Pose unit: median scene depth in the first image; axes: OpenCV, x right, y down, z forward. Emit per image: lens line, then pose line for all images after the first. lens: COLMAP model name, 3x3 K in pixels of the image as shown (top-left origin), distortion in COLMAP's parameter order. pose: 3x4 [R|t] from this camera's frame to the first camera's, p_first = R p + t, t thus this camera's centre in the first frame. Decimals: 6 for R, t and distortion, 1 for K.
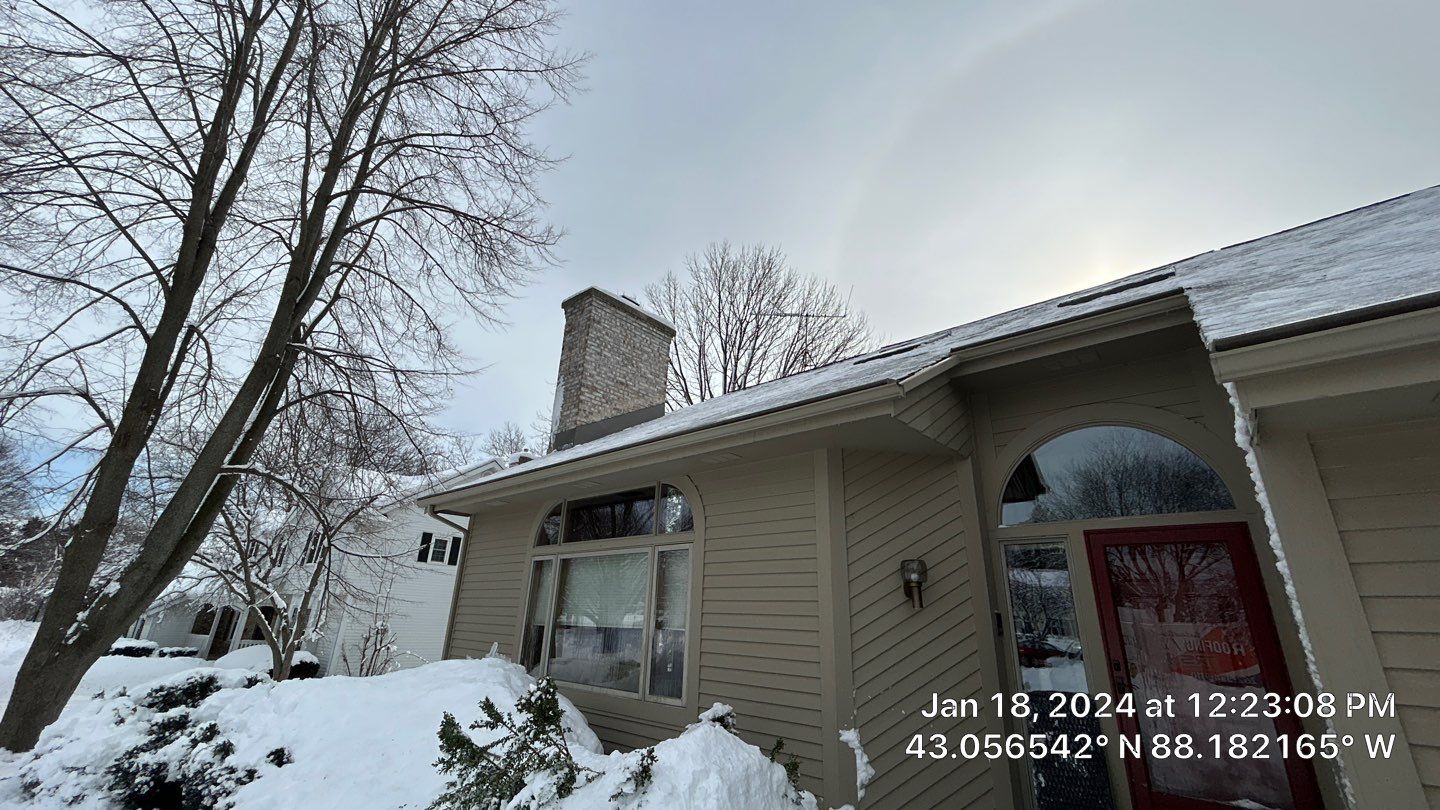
lens RADIAL K [[575.1, 0, 720.0], [0, 575.1, 405.0], [0, 0, 1]] dist [0.001264, -0.000139]
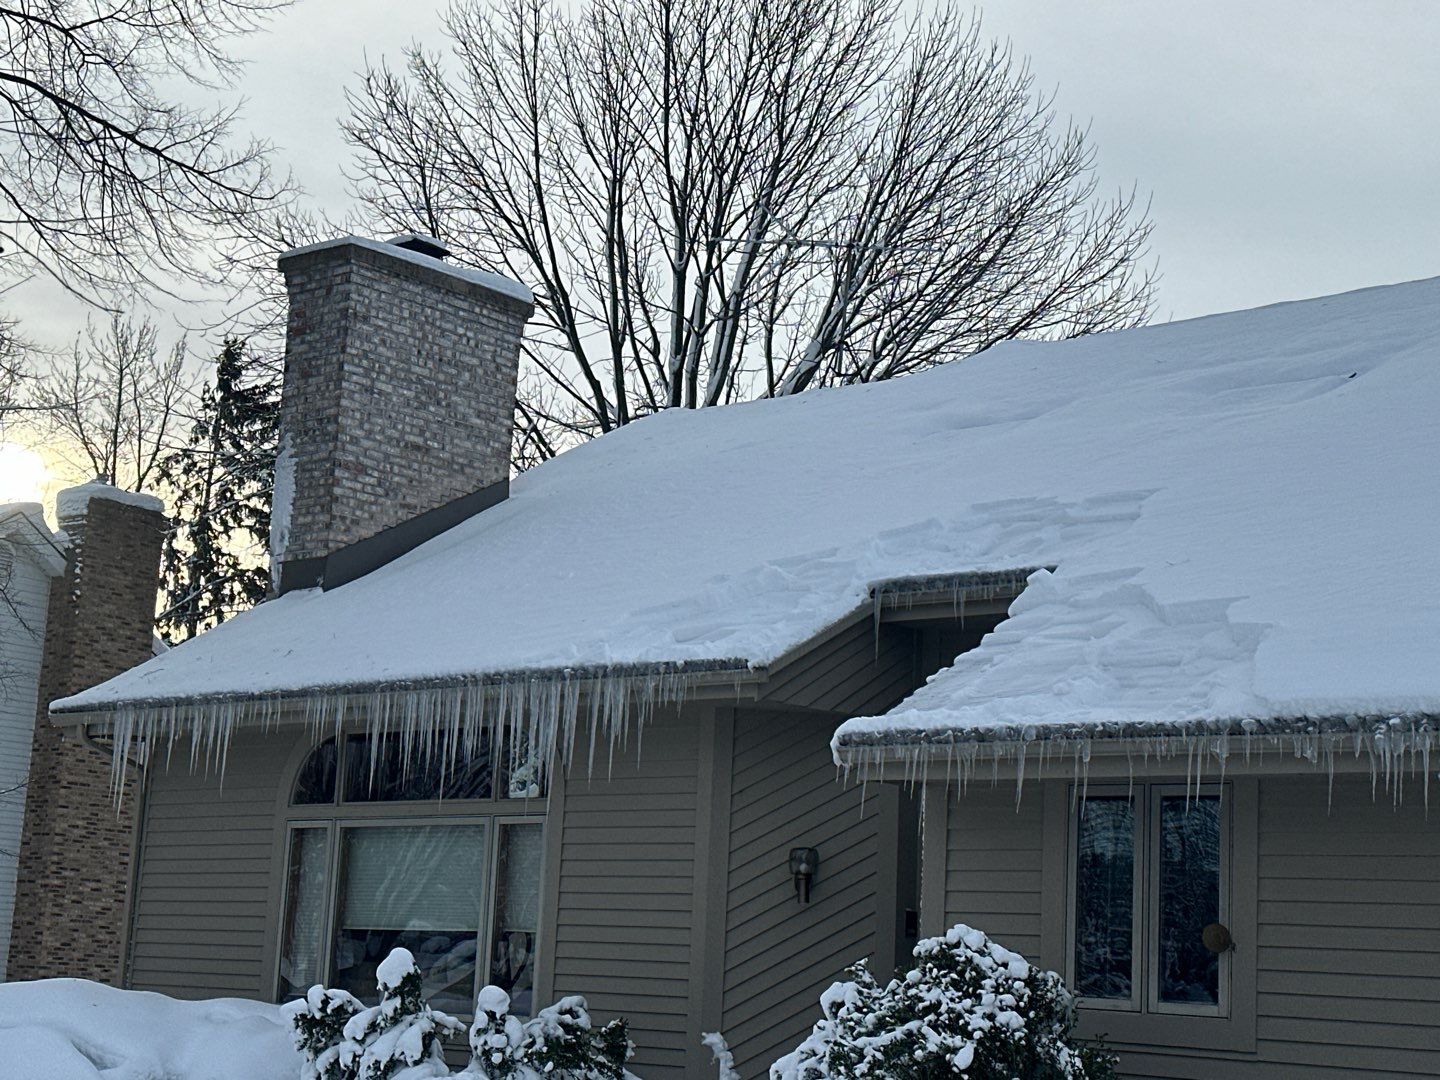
lens RADIAL K [[2457.8, 0, 720.0], [0, 2457.8, 540.0], [0, 0, 1]] dist [0.111777, 0.193709]
pose [[0.999836, 0.015300, -0.009673, 0.241735], [-0.013378, 0.984566, 0.174502, -0.800505], [0.012194, -0.174344, 0.984609, -2.466030]]
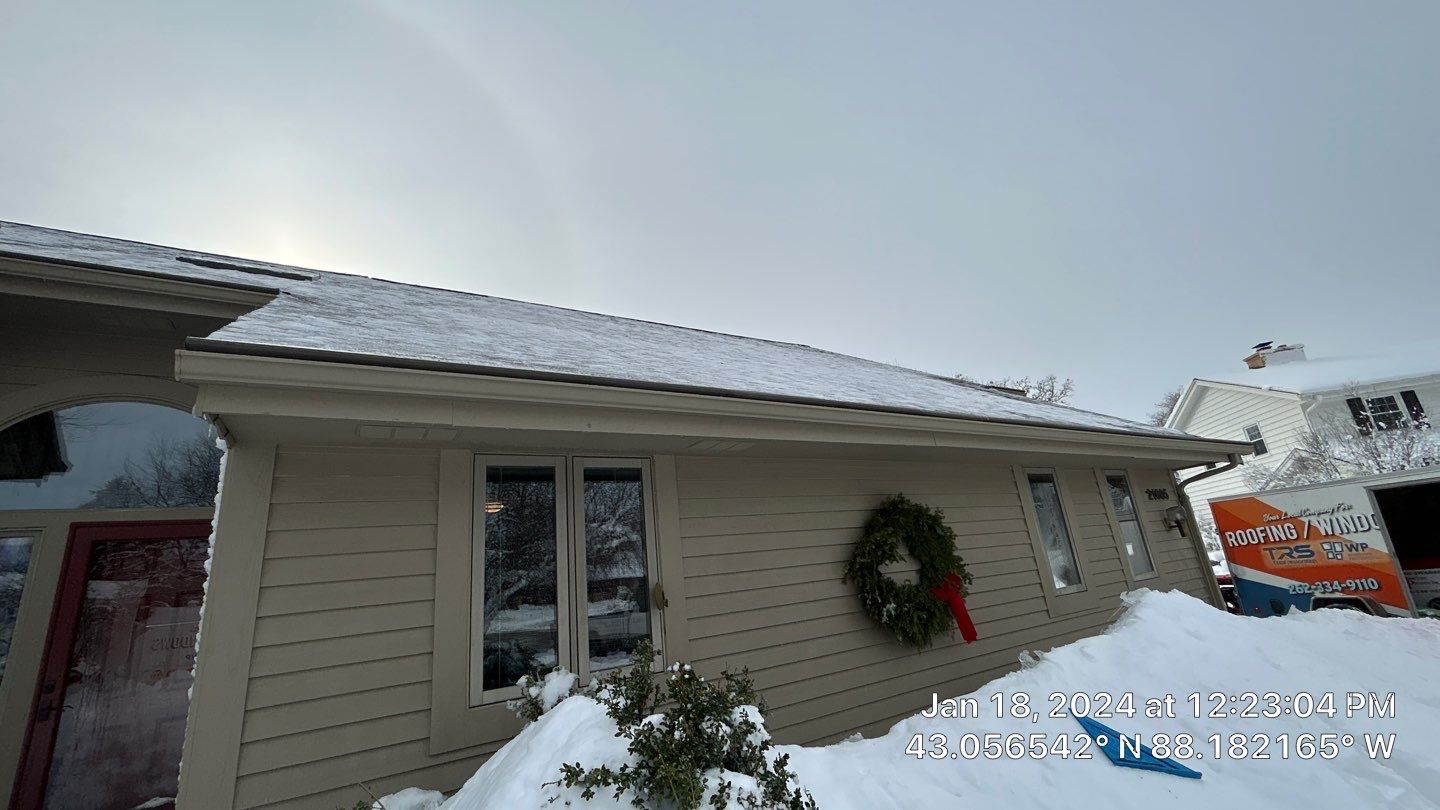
lens RADIAL K [[575.1, 0, 720.0], [0, 575.1, 405.0], [0, 0, 1]] dist [0.001264, -0.000139]
pose [[0.282024, 0.213107, 0.935440, 0.096225], [-0.226784, 0.962195, -0.150830, -0.025890], [-0.932219, -0.169605, 0.319691, -0.079425]]
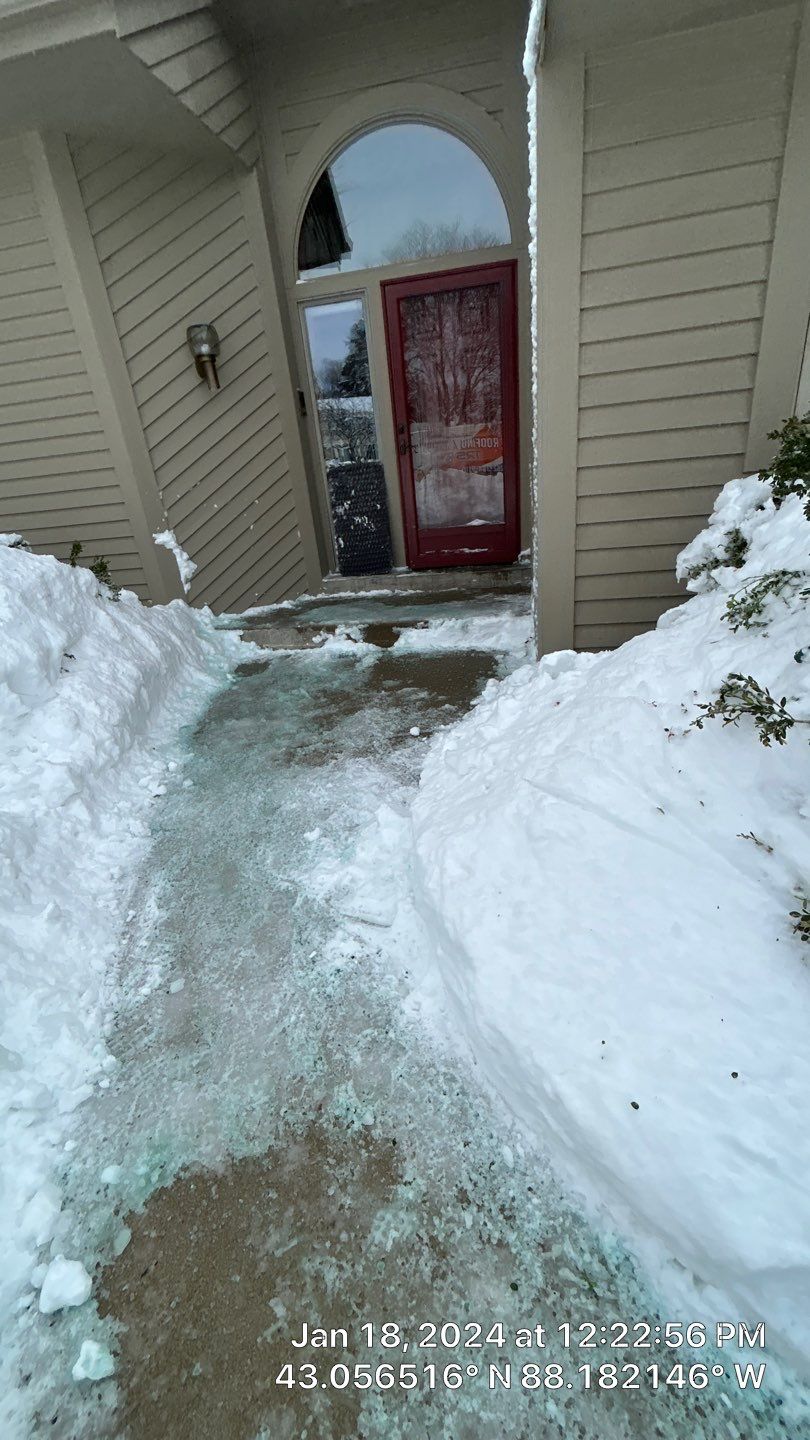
lens RADIAL K [[575.1, 0, 405.0], [0, 575.1, 720.0], [0, 0, 1]] dist [0.001264, -0.000139]
pose [[0.844773, -0.322542, 0.426996, 0.049954], [-0.061590, 0.734030, 0.676318, 0.109403], [-0.531569, -0.597634, 0.600223, 0.015098]]
